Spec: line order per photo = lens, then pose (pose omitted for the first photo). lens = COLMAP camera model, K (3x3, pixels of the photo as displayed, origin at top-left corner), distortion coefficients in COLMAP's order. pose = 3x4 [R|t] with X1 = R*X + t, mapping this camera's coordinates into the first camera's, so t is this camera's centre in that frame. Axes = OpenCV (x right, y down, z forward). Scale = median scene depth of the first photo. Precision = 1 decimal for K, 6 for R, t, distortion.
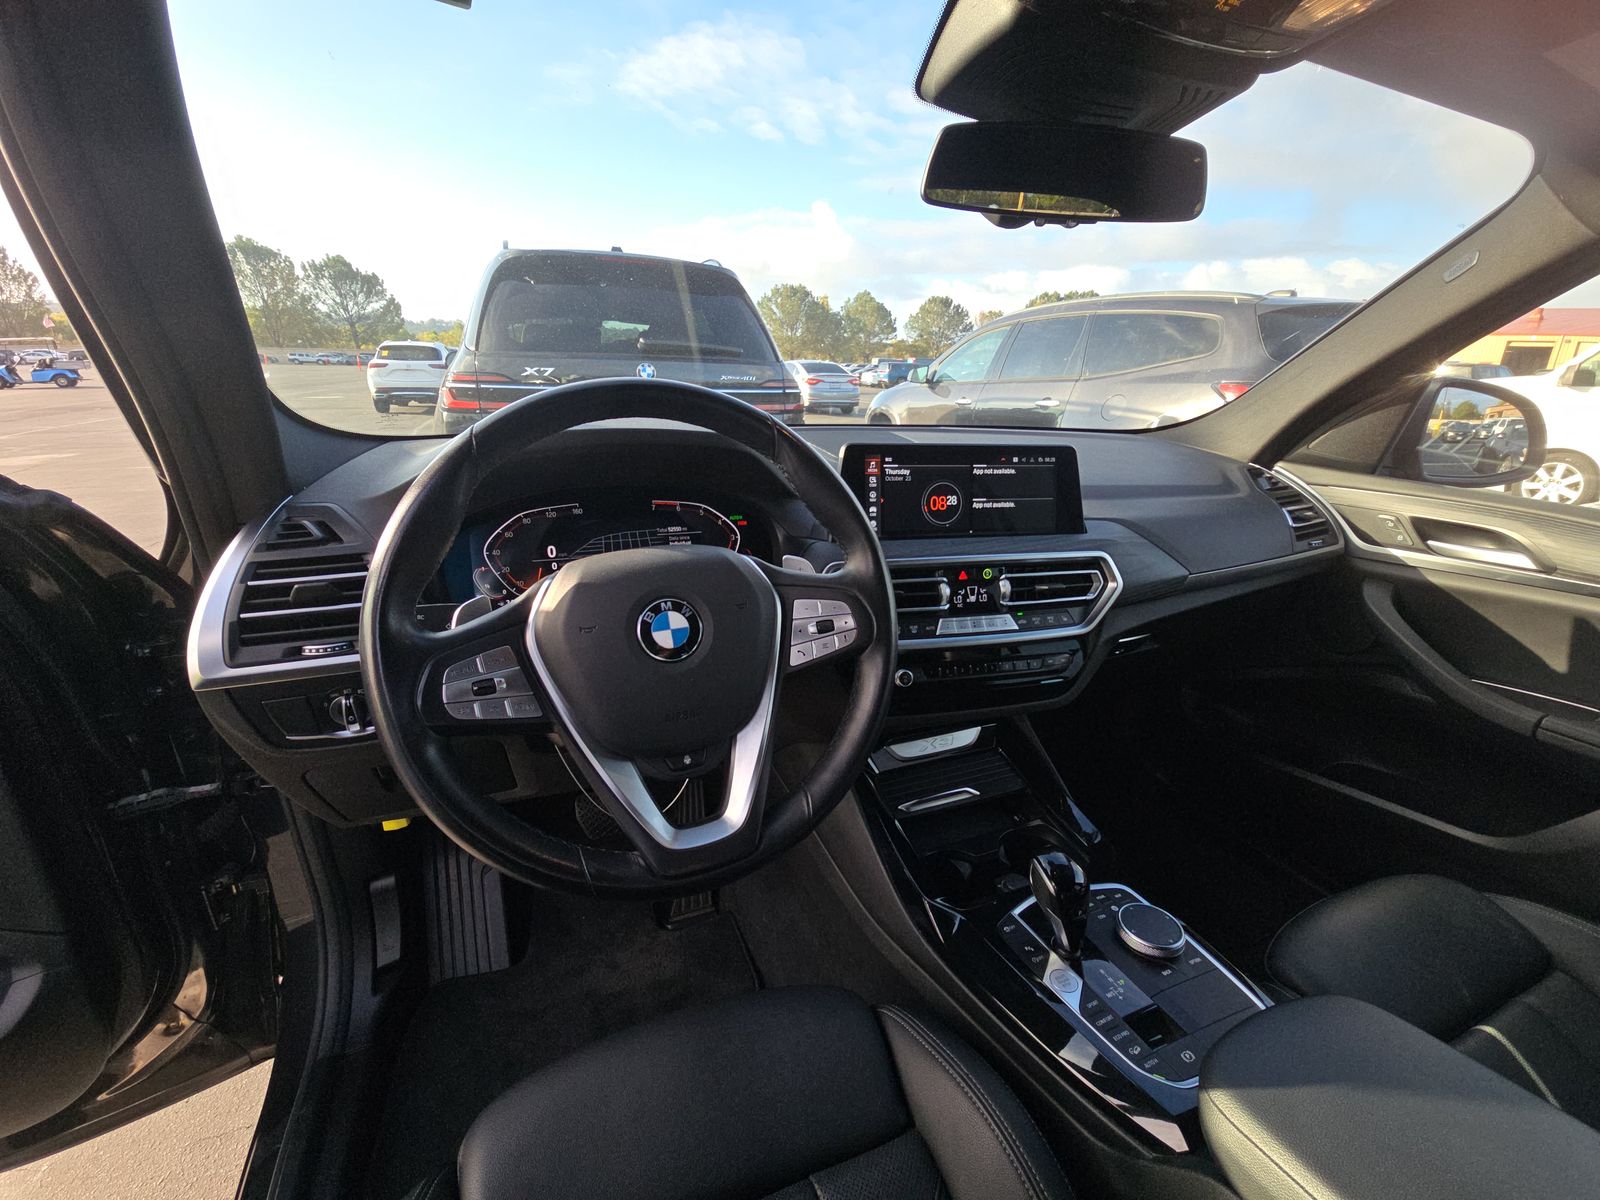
lens RADIAL K [[650.7, 0, 809.4], [0, 650.7, 598.1], [0, 0, 1]] dist [0.004289, -0.002759]
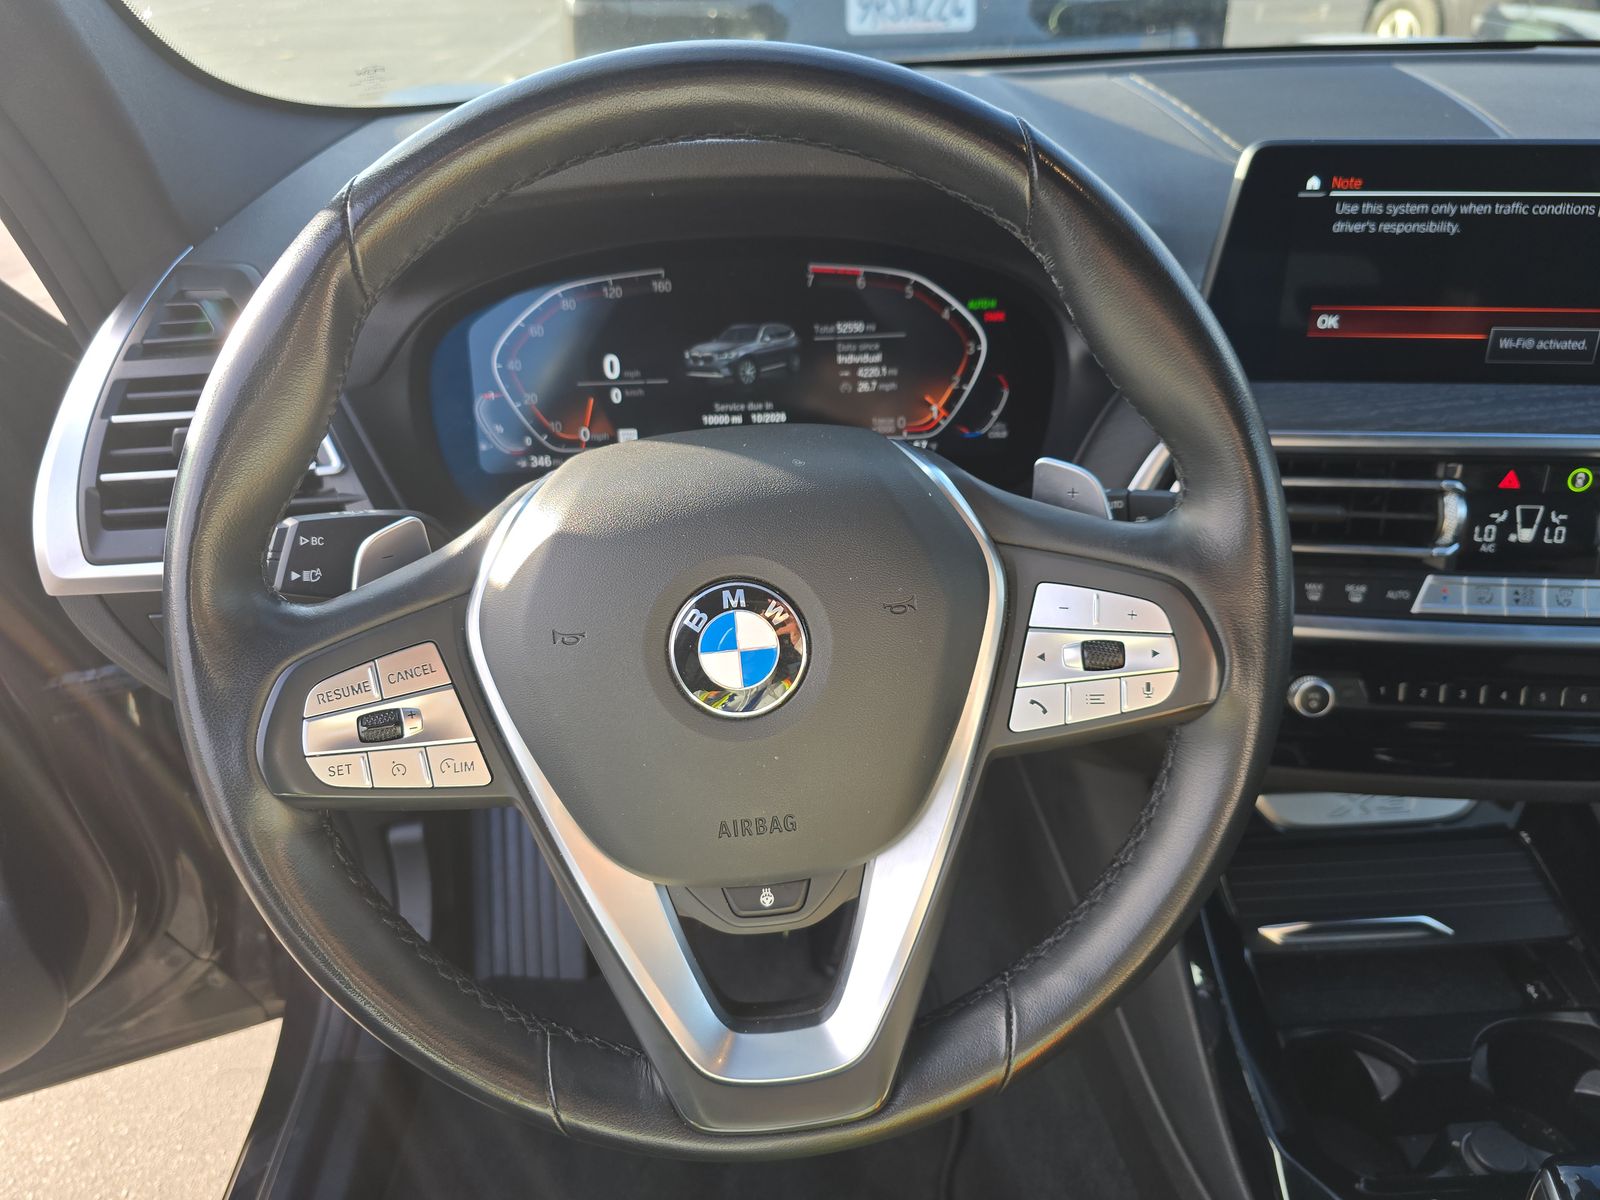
lens RADIAL K [[1105.3, 0, 806.5], [0, 1105.3, 586.9], [0, 0, 1]] dist [0.009935, -0.005824]
pose [[0.941858, 0.135323, -0.307556, 0.041531], [-0.059155, 0.967800, 0.244671, -0.119301], [0.330763, -0.212251, 0.919535, 0.194562]]
